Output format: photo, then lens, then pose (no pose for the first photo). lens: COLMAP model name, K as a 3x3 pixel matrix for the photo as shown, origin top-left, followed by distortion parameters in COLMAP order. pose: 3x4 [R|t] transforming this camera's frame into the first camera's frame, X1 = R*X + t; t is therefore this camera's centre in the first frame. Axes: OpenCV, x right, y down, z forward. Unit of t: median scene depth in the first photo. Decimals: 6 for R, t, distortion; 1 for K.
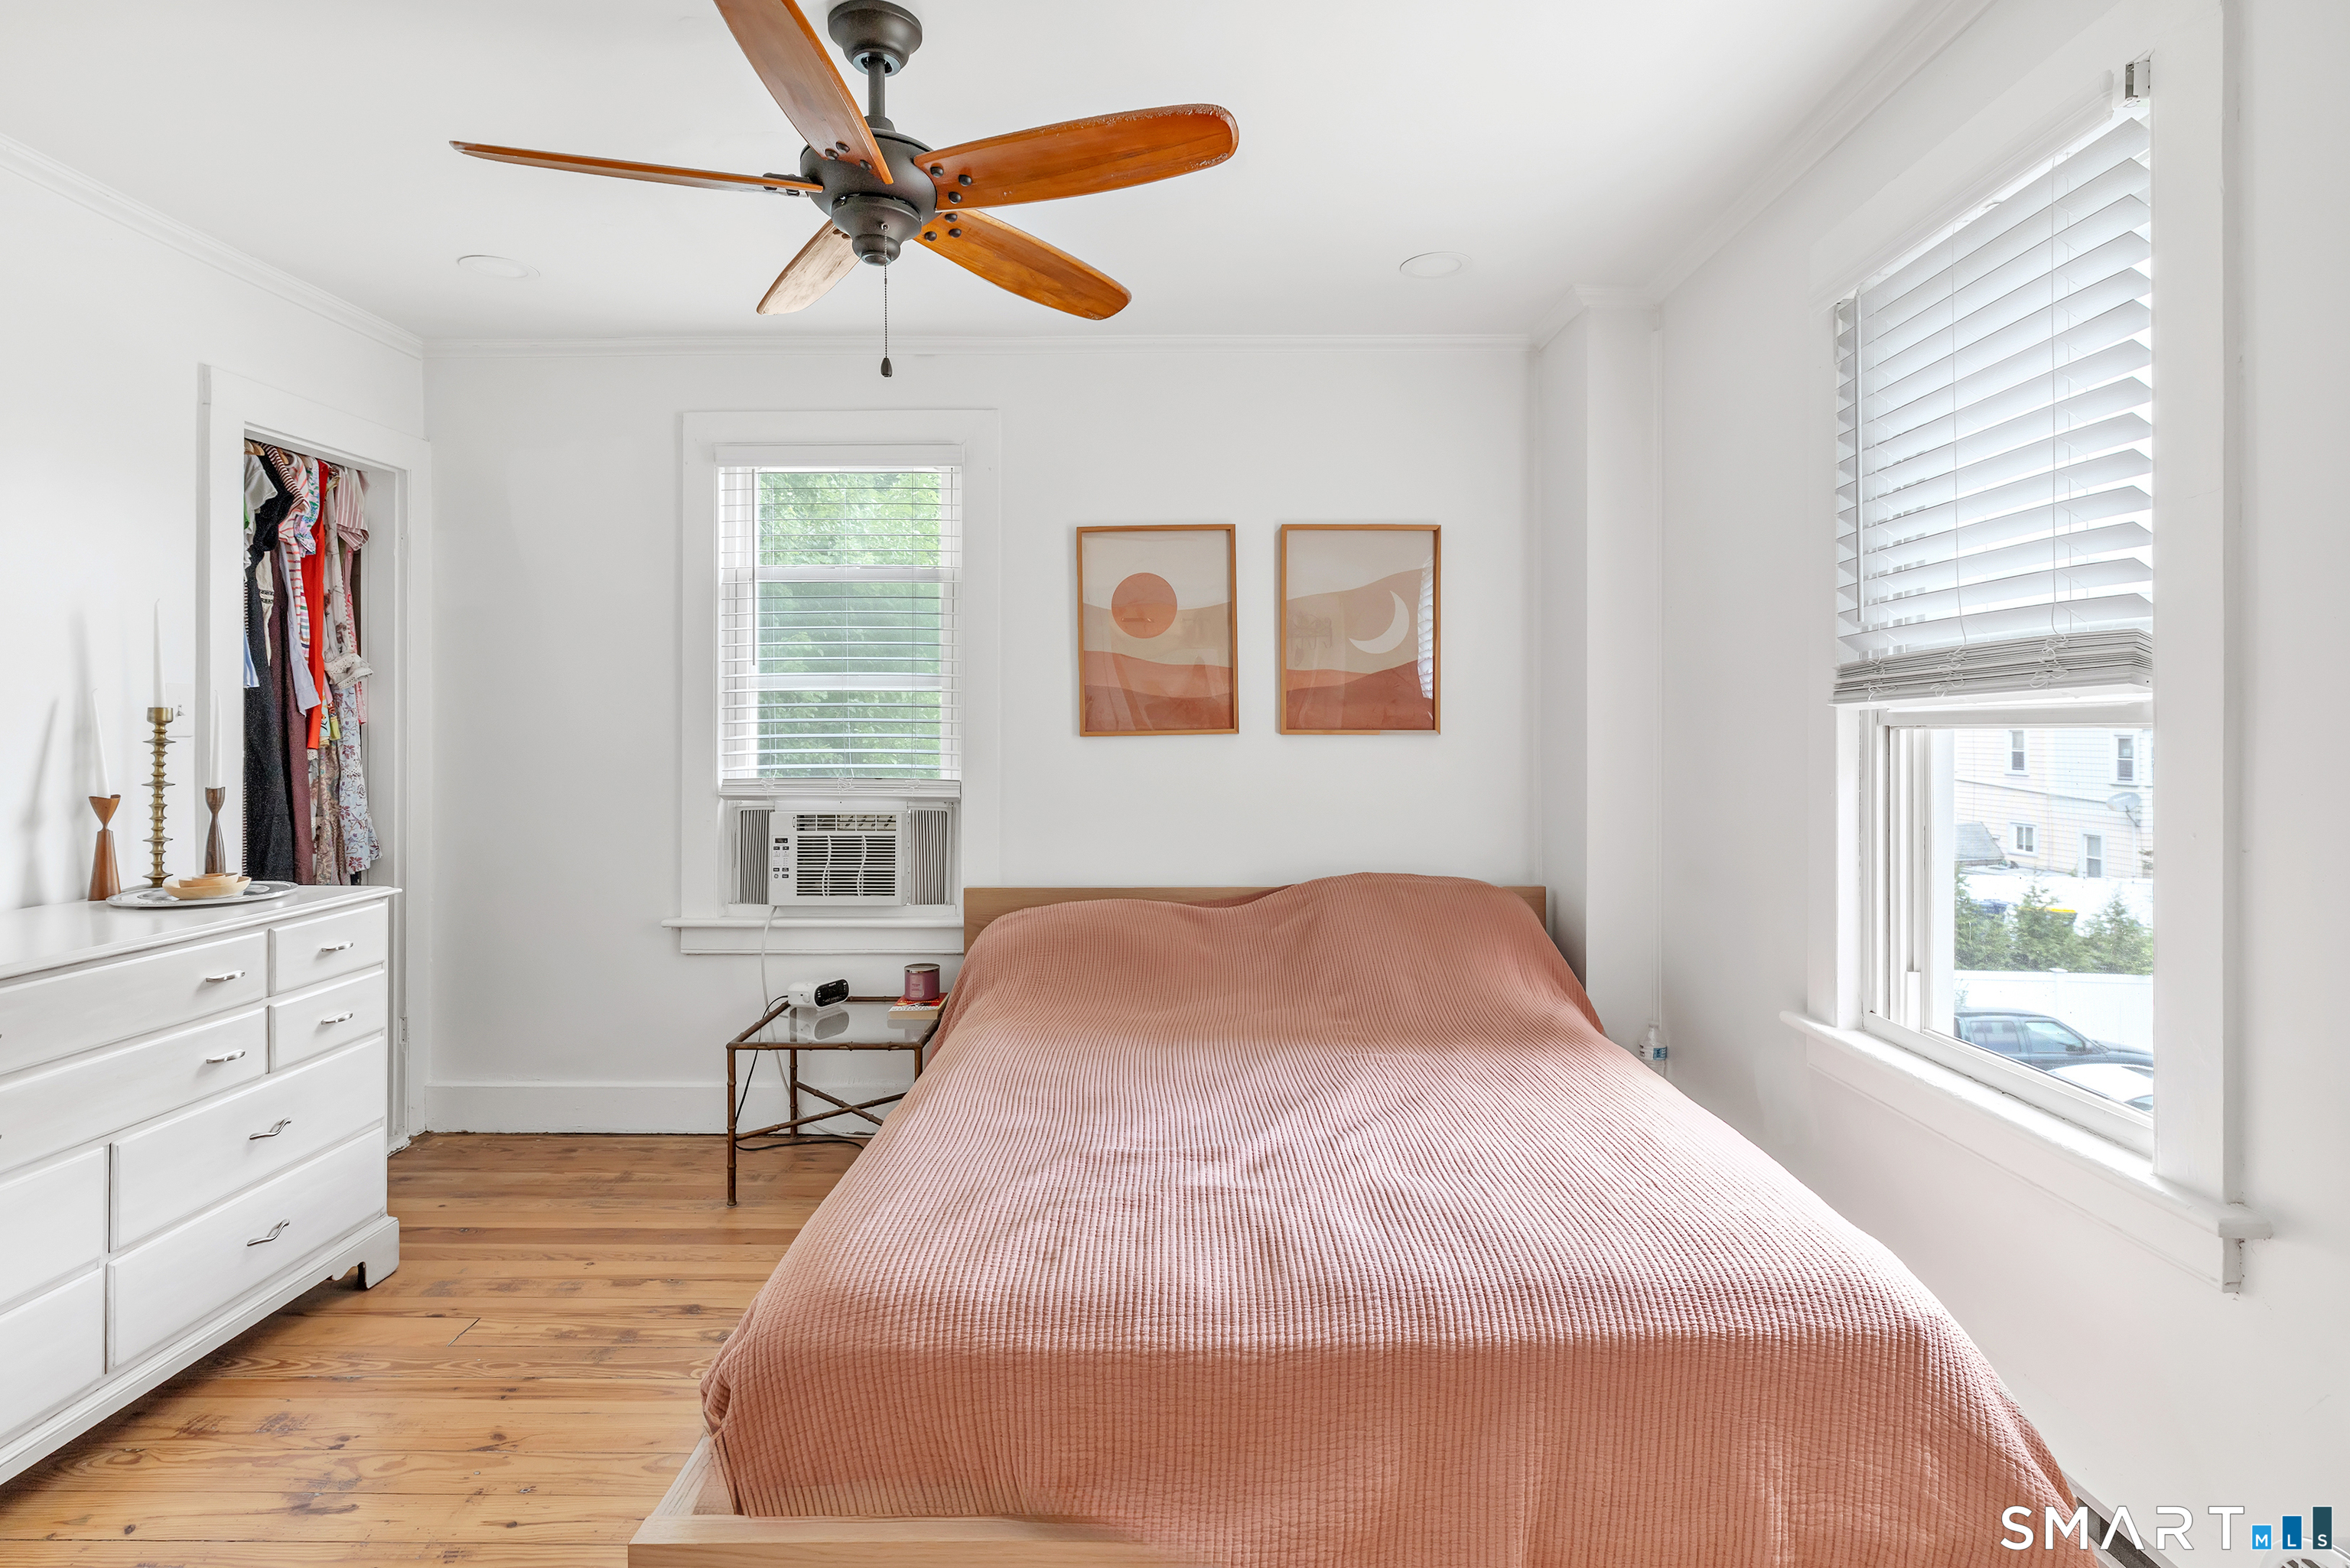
lens RADIAL K [[1221.6, 0, 1168.3], [0, 1221.6, 745.8], [0, 0, 1]] dist [-0.000381, 0.000188]
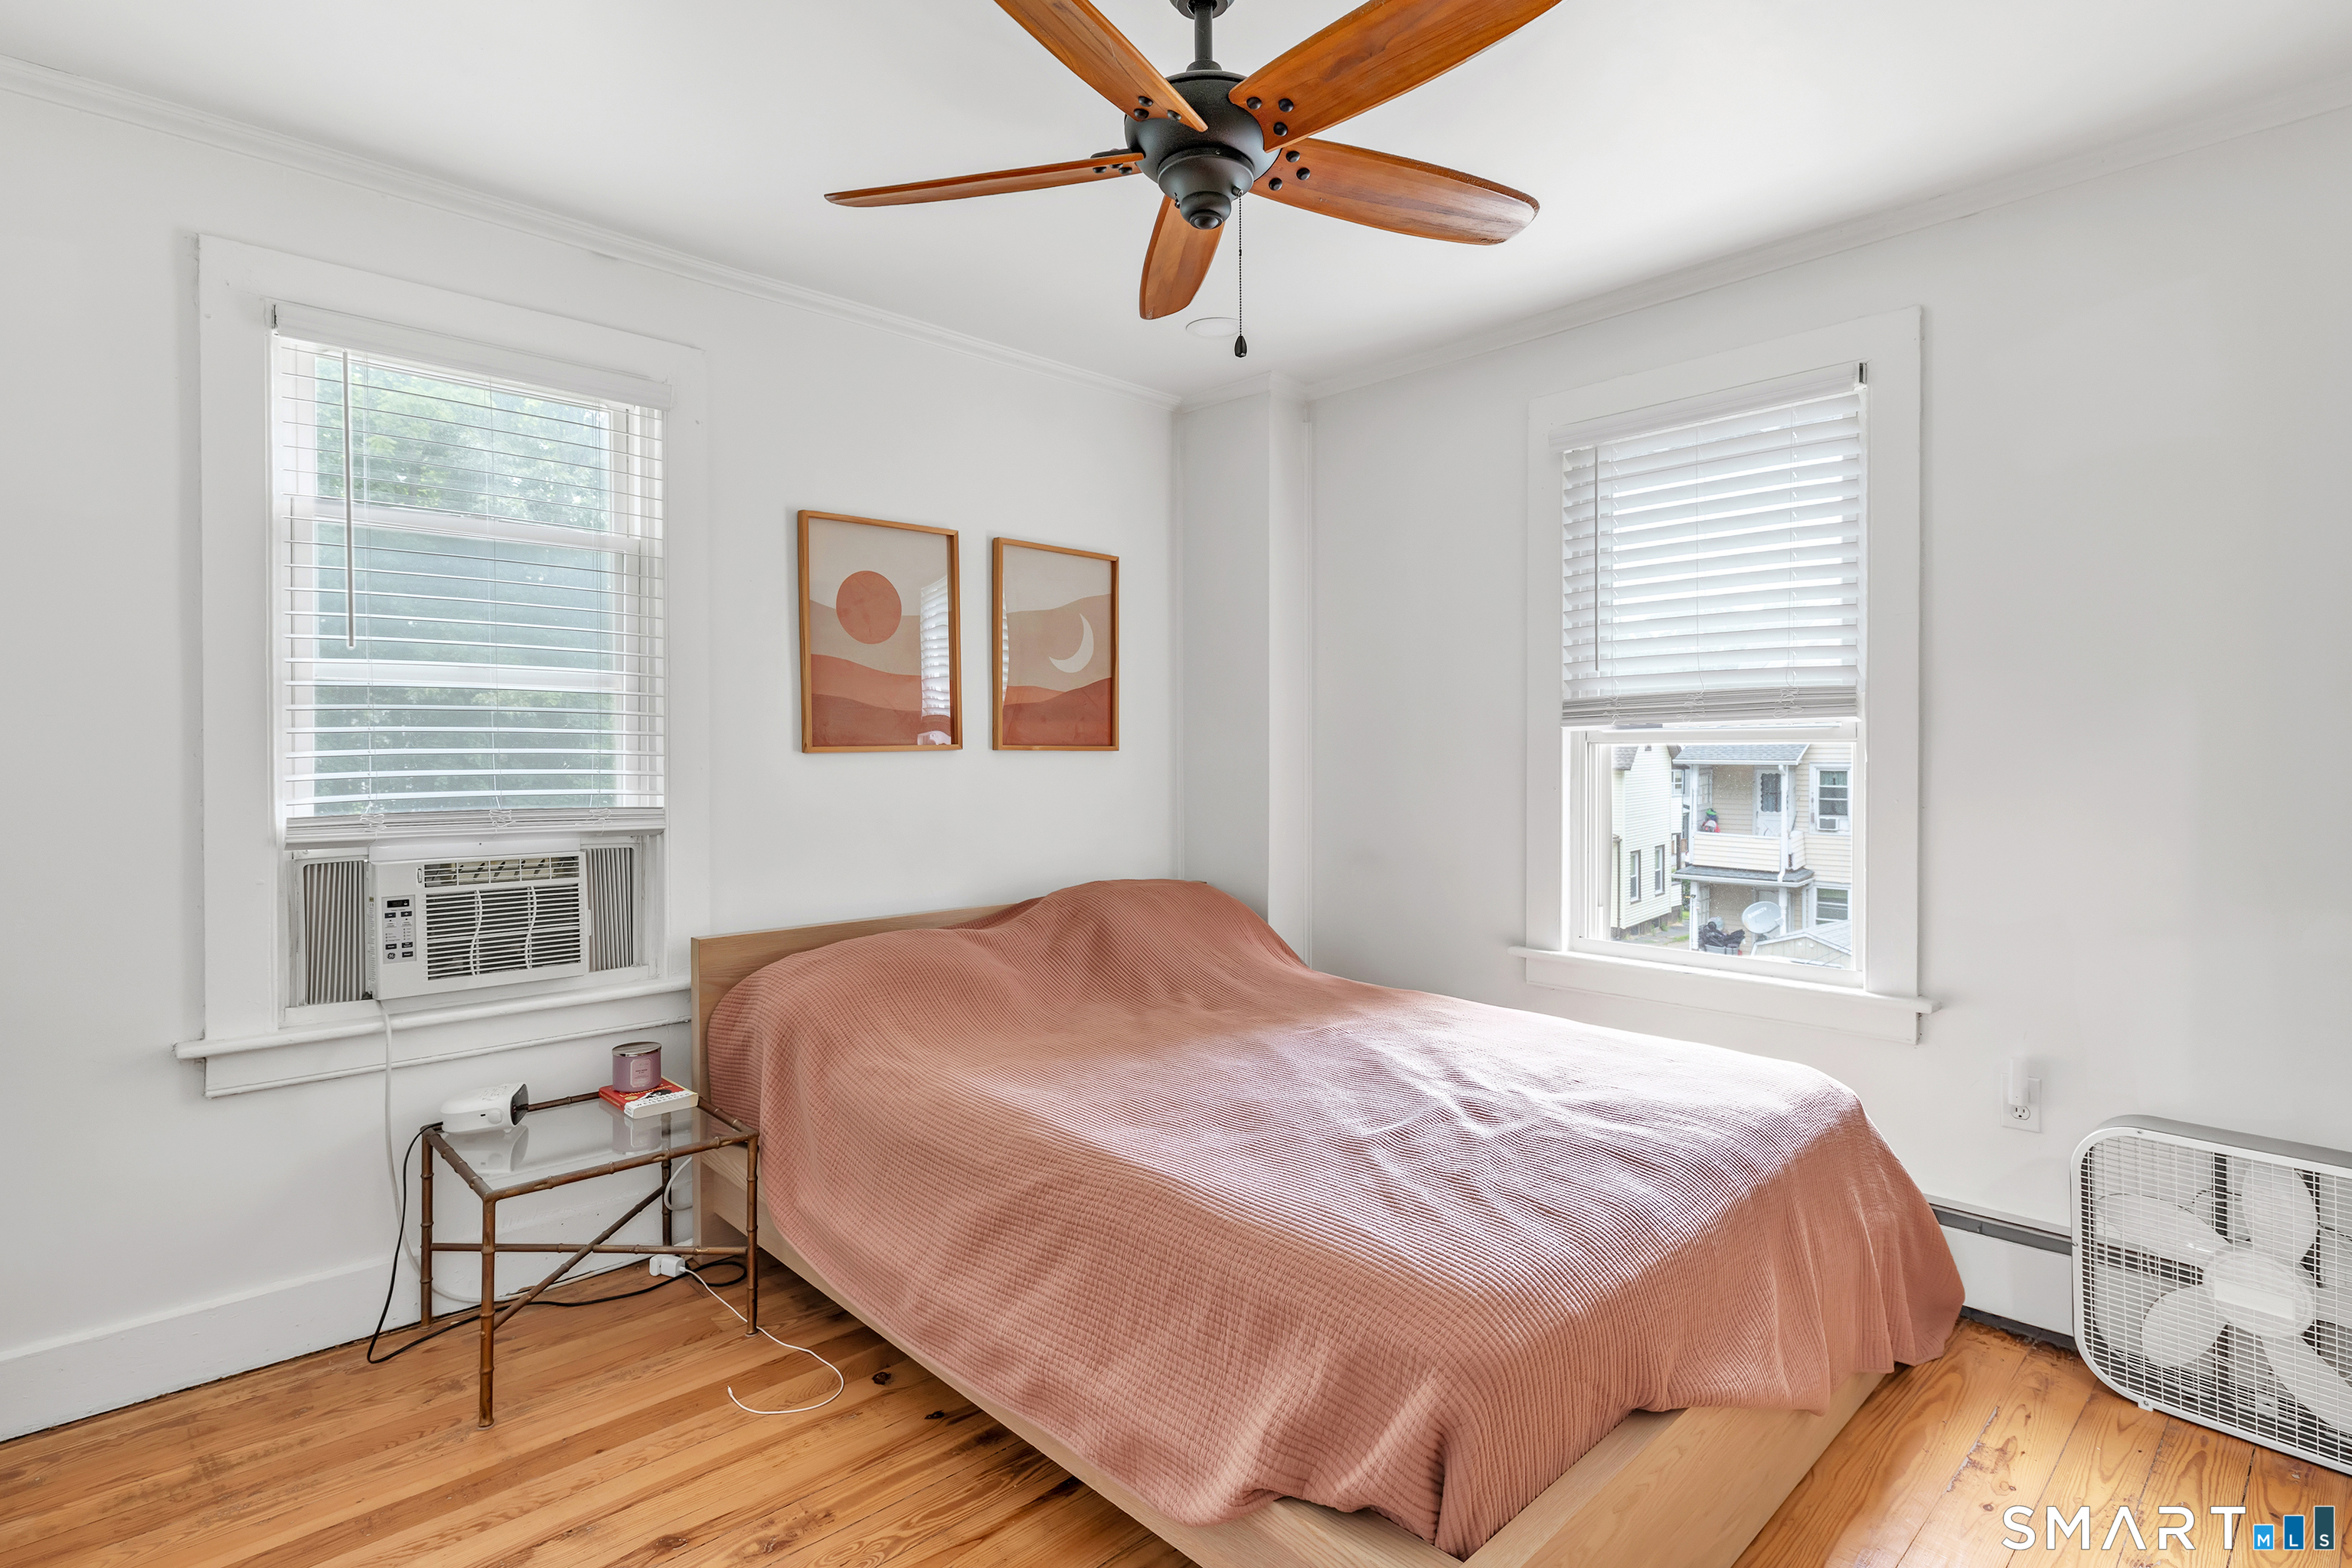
lens RADIAL K [[1206.6, 0, 1176.0], [0, 1206.6, 784.0], [0, 0, 1]] dist [0.003137, 0.000247]
pose [[0.701021, -0.018894, 0.712890, -0.500482], [0.010232, 0.999813, 0.016437, 0.003308], [-0.713067, -0.004229, 0.701083, 0.211262]]
